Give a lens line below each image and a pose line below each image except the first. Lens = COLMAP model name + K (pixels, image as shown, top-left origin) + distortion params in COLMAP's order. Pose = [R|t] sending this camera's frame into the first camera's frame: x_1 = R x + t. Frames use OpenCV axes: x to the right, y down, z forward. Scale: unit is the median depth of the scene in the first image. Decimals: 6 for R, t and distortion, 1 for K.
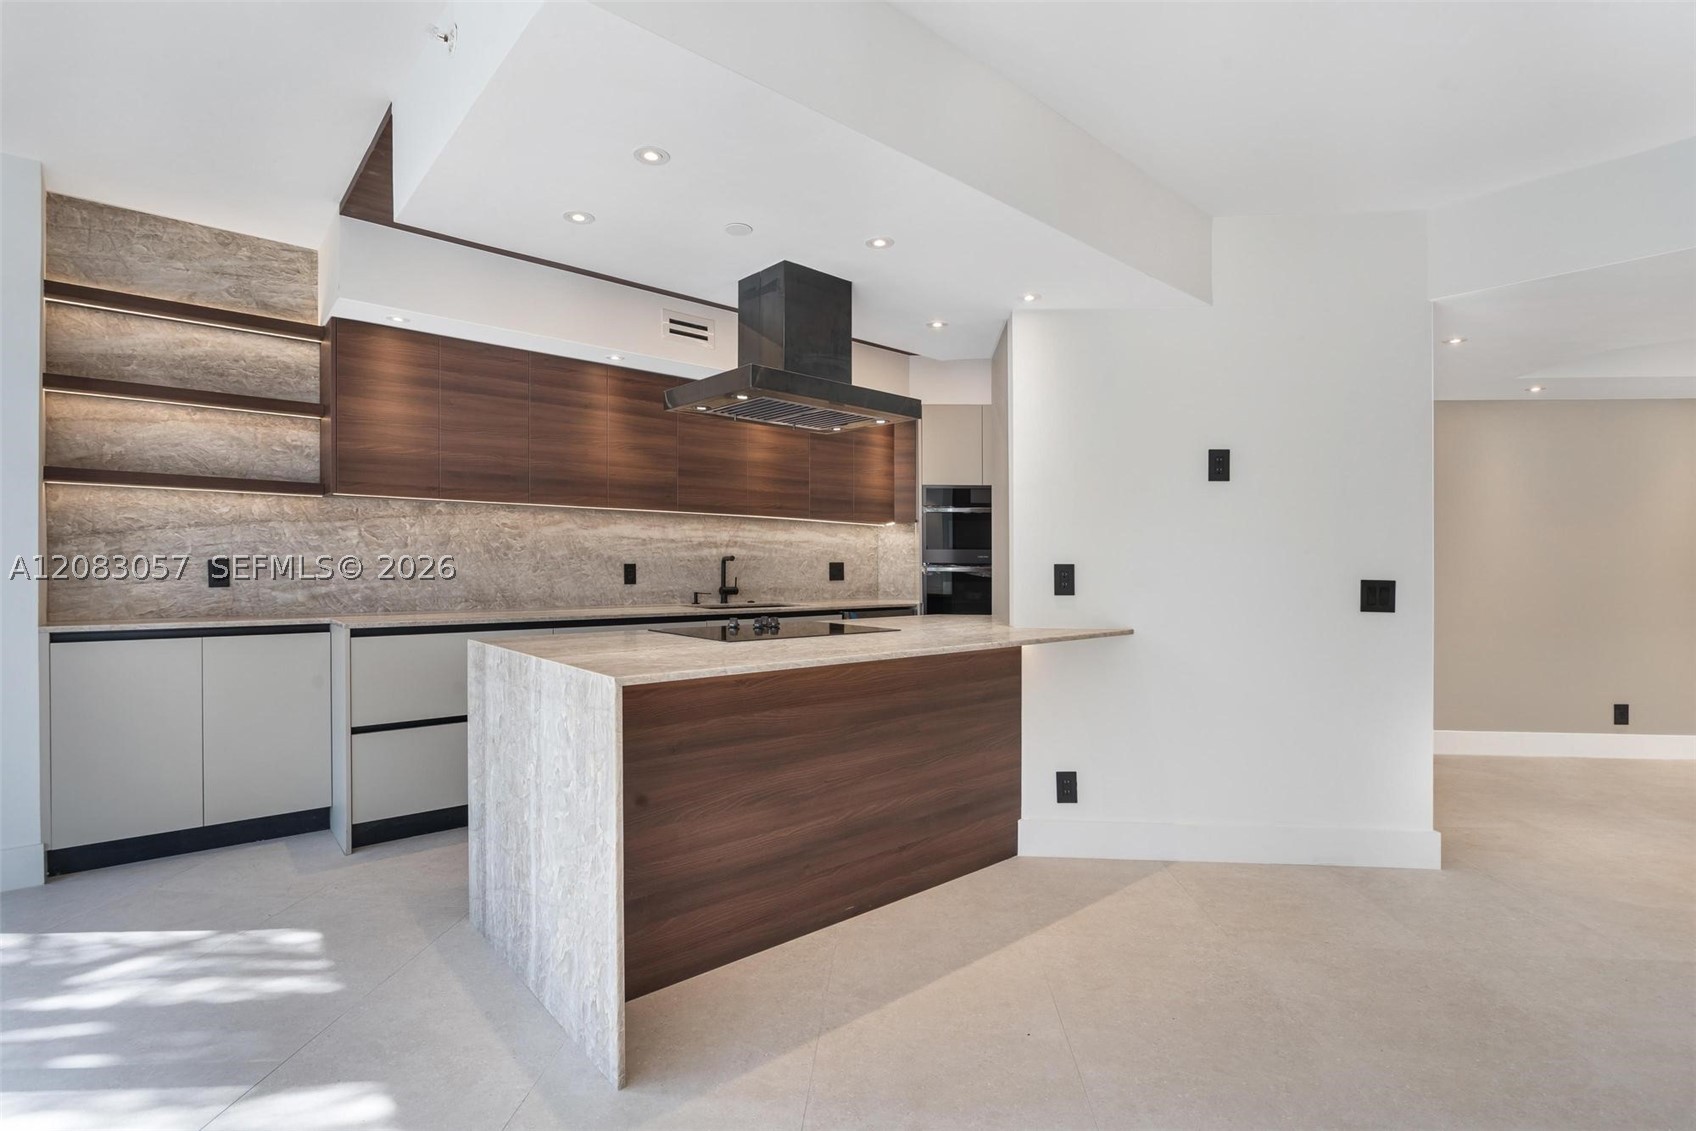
lens RADIAL K [[796.3, 0, 826.0], [0, 796.3, 564.6], [0, 0, 1]] dist [-0.010539, 0.000362]
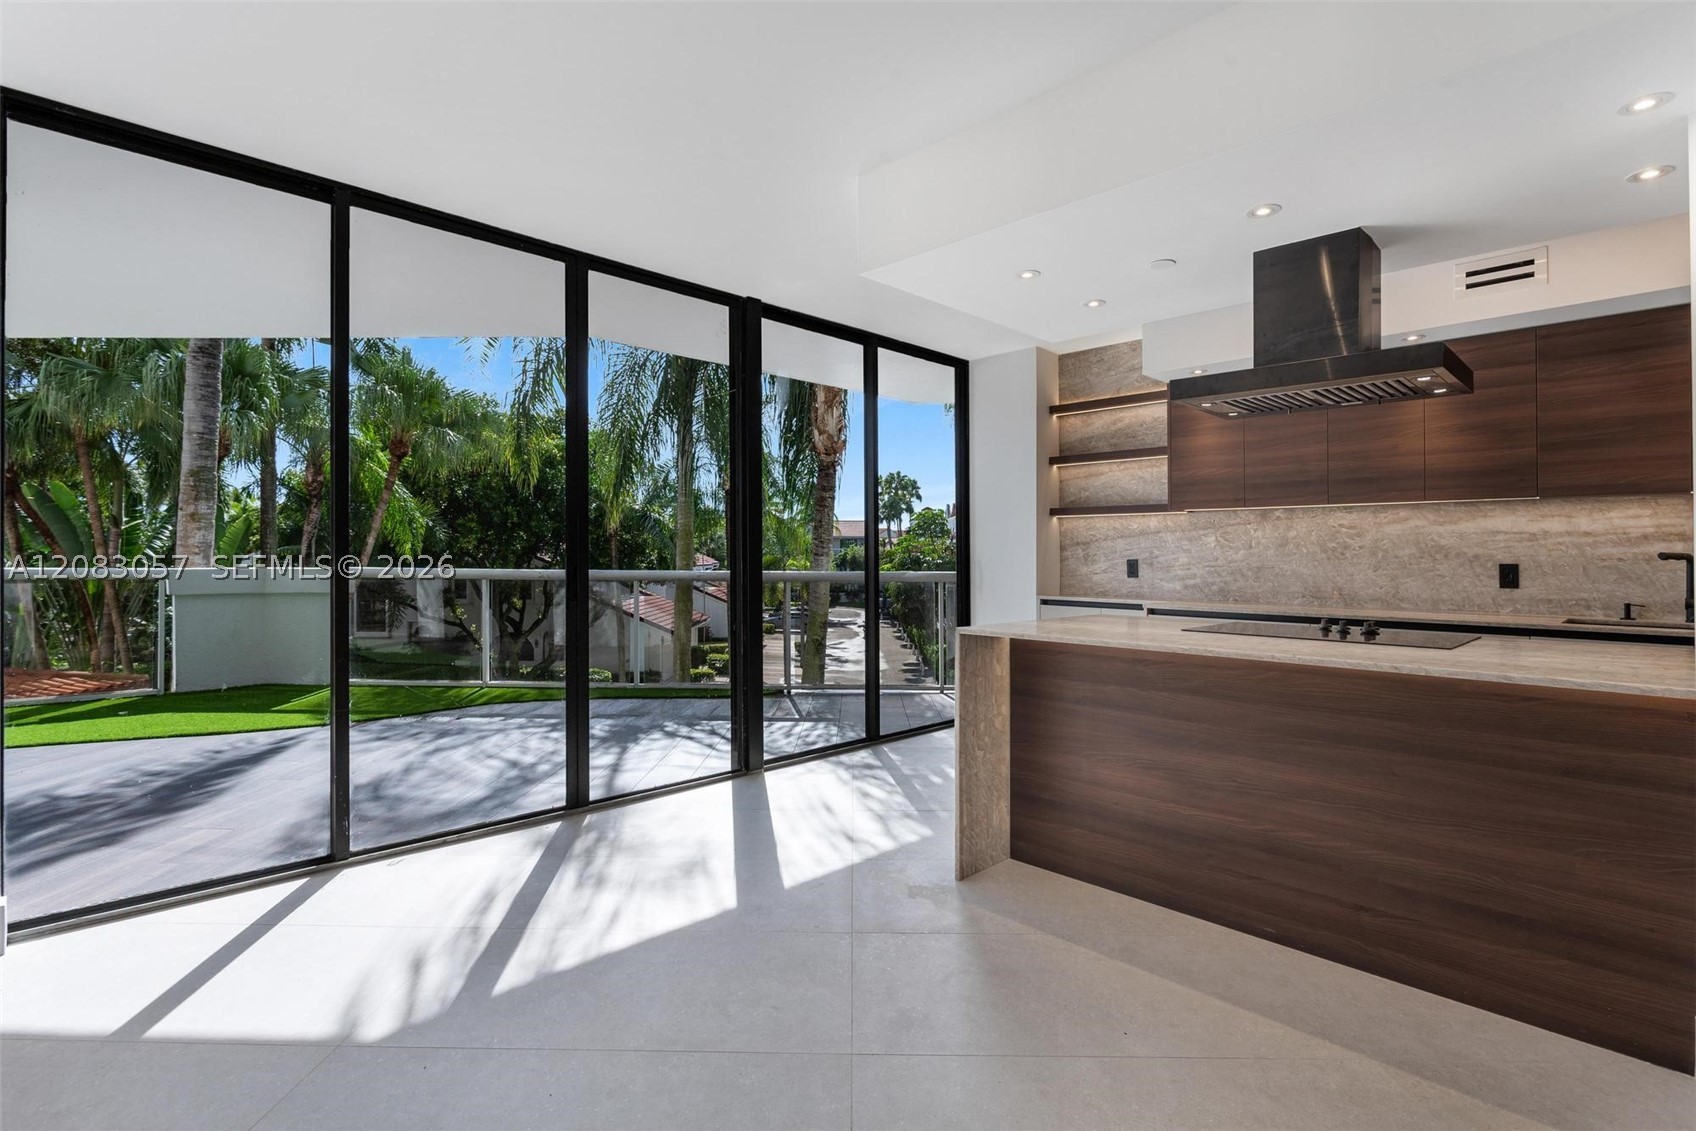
lens RADIAL K [[814.3, 0, 843.1], [0, 814.3, 541.4], [0, 0, 1]] dist [-0.001298, 0.000639]
pose [[0.074563, -0.025770, -0.996883, 0.606613], [-0.007835, 0.999620, -0.026427, 0.004024], [0.997186, 0.009781, 0.074332, 0.272046]]
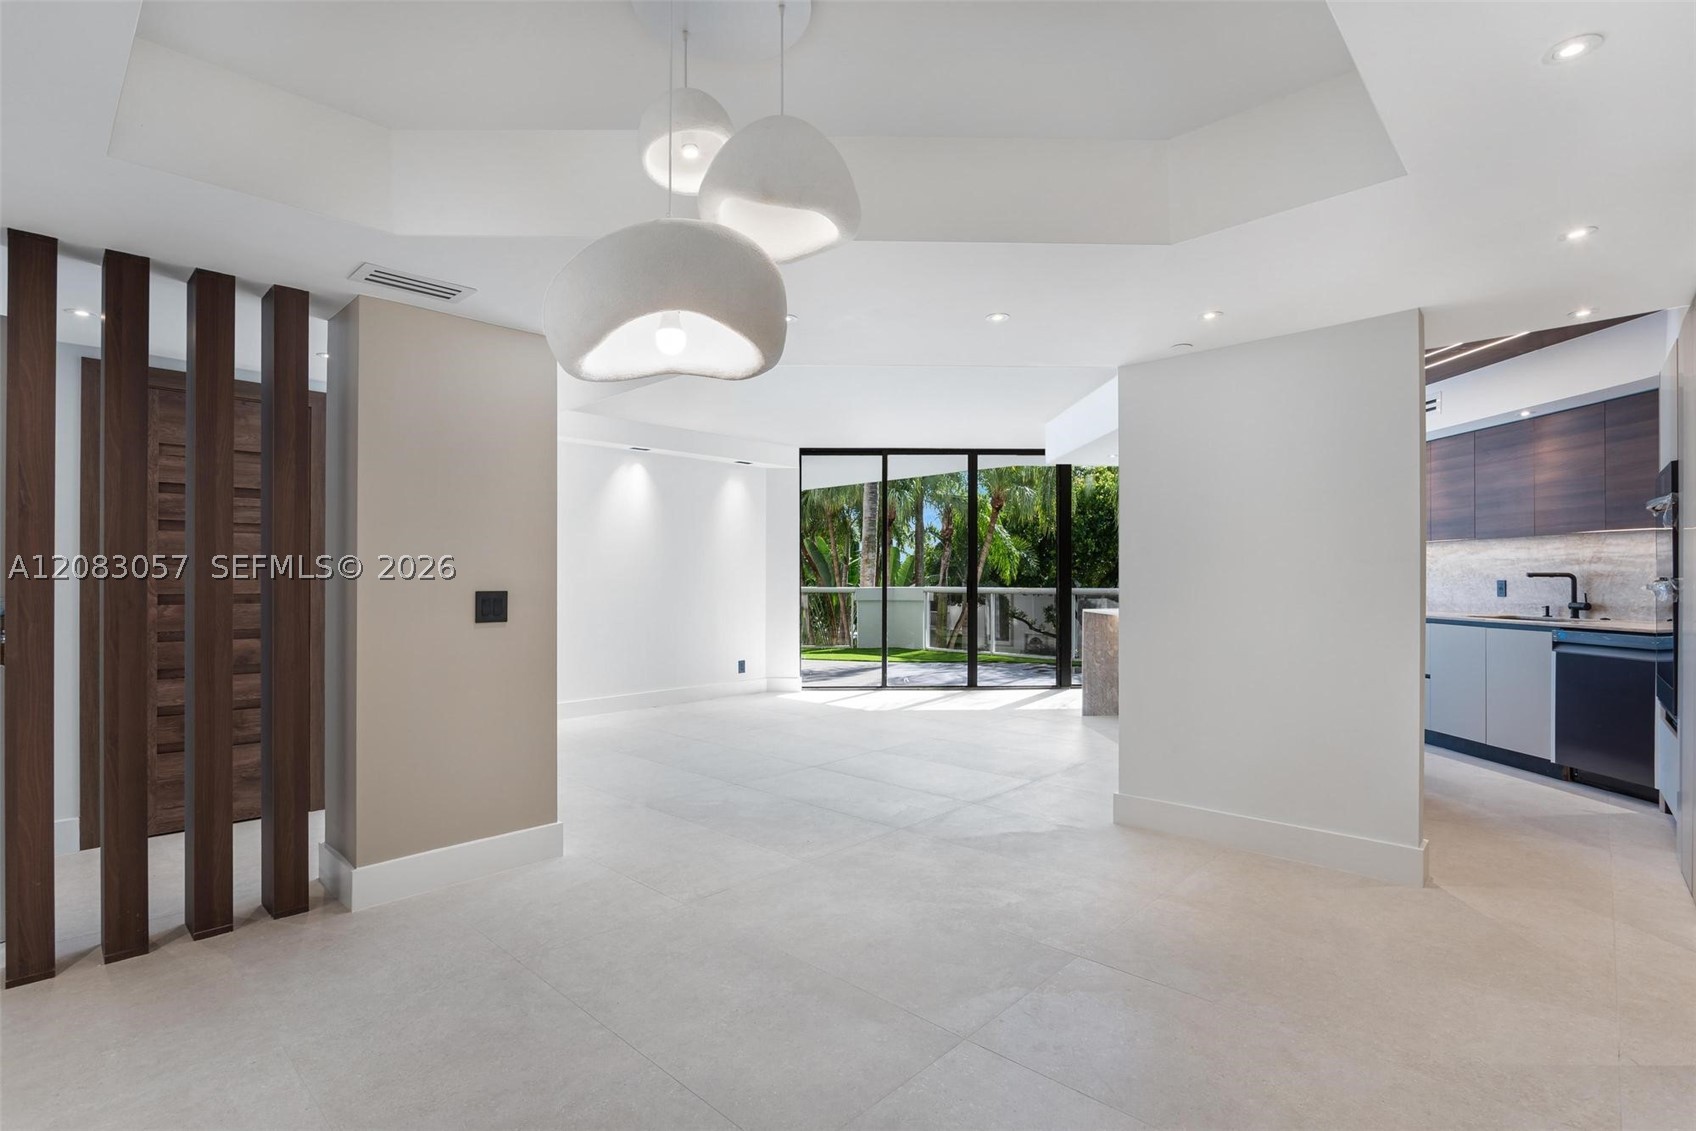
lens RADIAL K [[809.6, 0, 843.3], [0, 809.6, 578.2], [0, 0, 1]] dist [-0.018475, 0.012480]
pose [[-0.619667, -0.006784, -0.784836, 1.527132], [-0.003434, 0.999977, -0.005933, 0.007385], [0.784858, -0.000982, -0.619675, 1.076609]]
